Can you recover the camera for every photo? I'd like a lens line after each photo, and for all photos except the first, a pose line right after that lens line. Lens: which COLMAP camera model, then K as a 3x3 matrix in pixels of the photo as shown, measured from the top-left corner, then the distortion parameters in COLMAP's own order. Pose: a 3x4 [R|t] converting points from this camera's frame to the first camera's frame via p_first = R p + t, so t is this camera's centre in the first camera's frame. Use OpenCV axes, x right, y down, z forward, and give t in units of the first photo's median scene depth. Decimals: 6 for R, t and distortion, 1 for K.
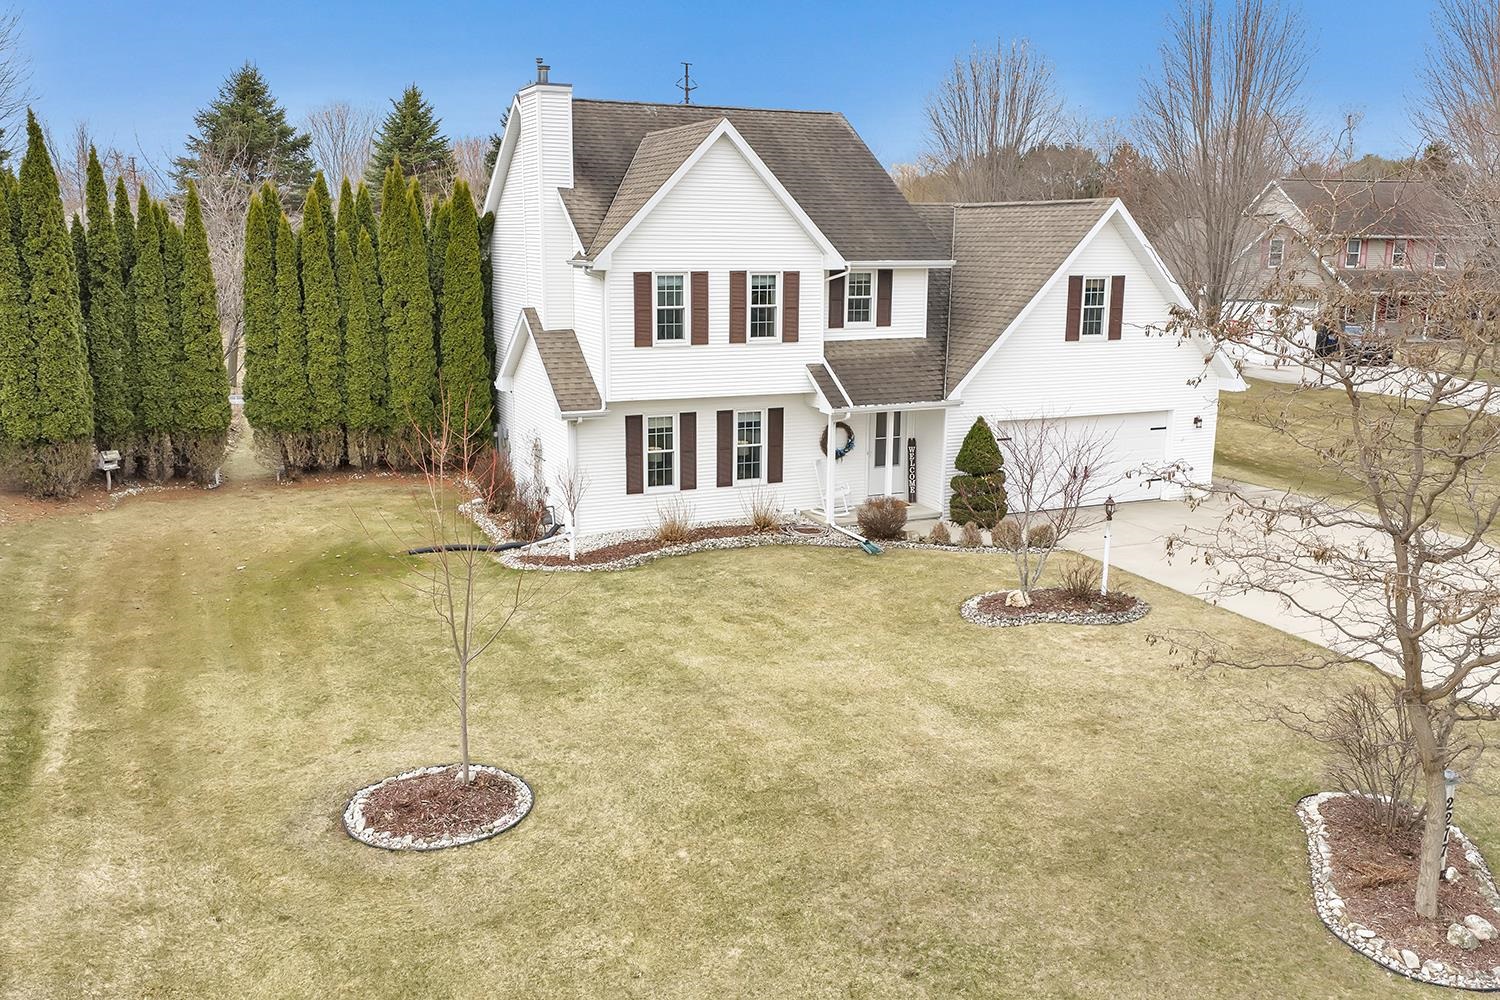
lens RADIAL K [[1248.4, 0, 756.5], [0, 1248.4, 499.9], [0, 0, 1]] dist [0.006094, -0.004694]
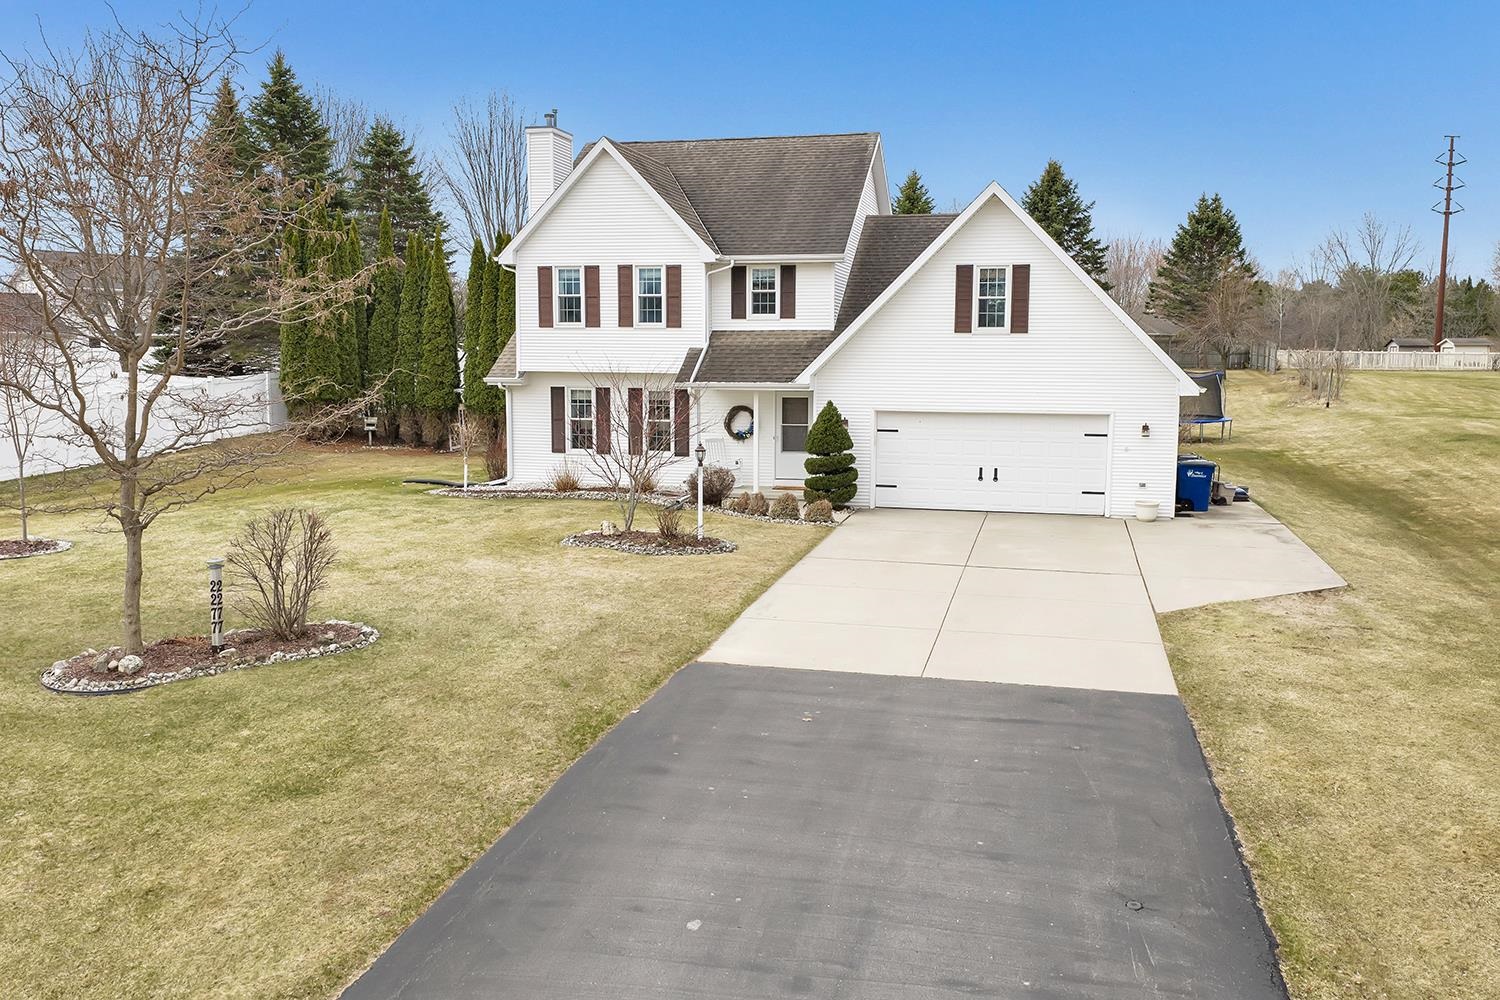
lens RADIAL K [[1248.4, 0, 750.6], [0, 1248.4, 497.9], [0, 0, 1]] dist [0.006094, -0.004694]
pose [[0.783890, 0.072447, -0.616659, 0.777631], [-0.127208, 0.990841, -0.045299, 0.067634], [0.607729, 0.113953, 0.785926, 0.168782]]
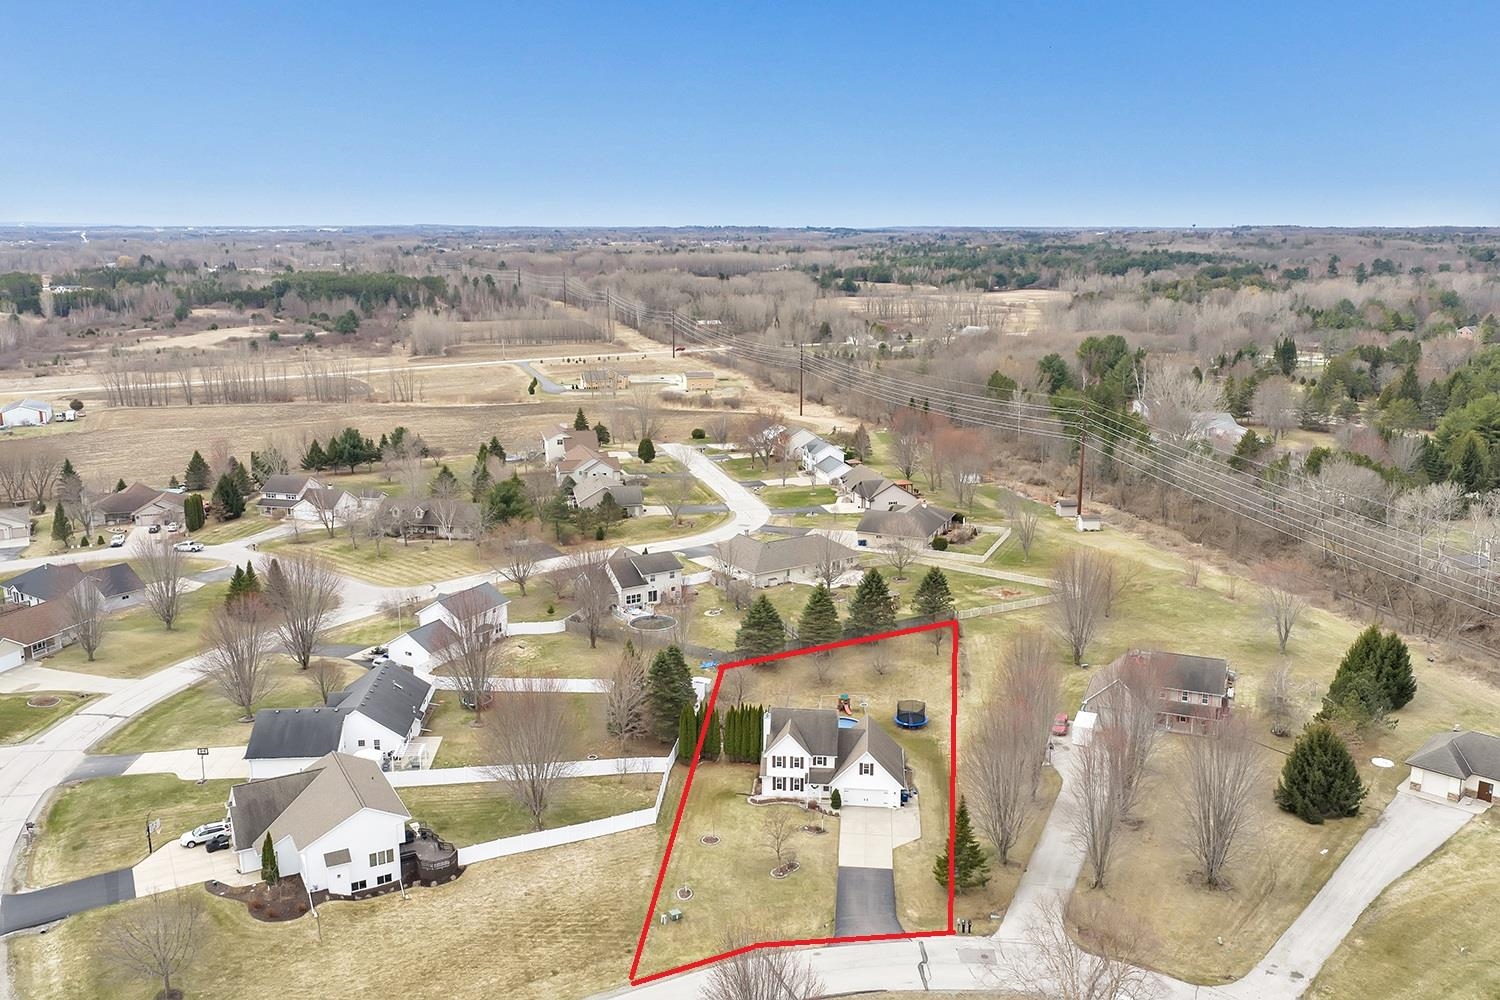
lens RADIAL K [[1248.4, 0, 753.1], [0, 1248.4, 501.1], [0, 0, 1]] dist [0.006094, -0.004694]
pose [[0.867449, 0.102619, -0.486828, 2.370346], [-0.100633, 0.994462, 0.030311, -1.427900], [0.487242, 0.022698, 0.872972, -3.893811]]
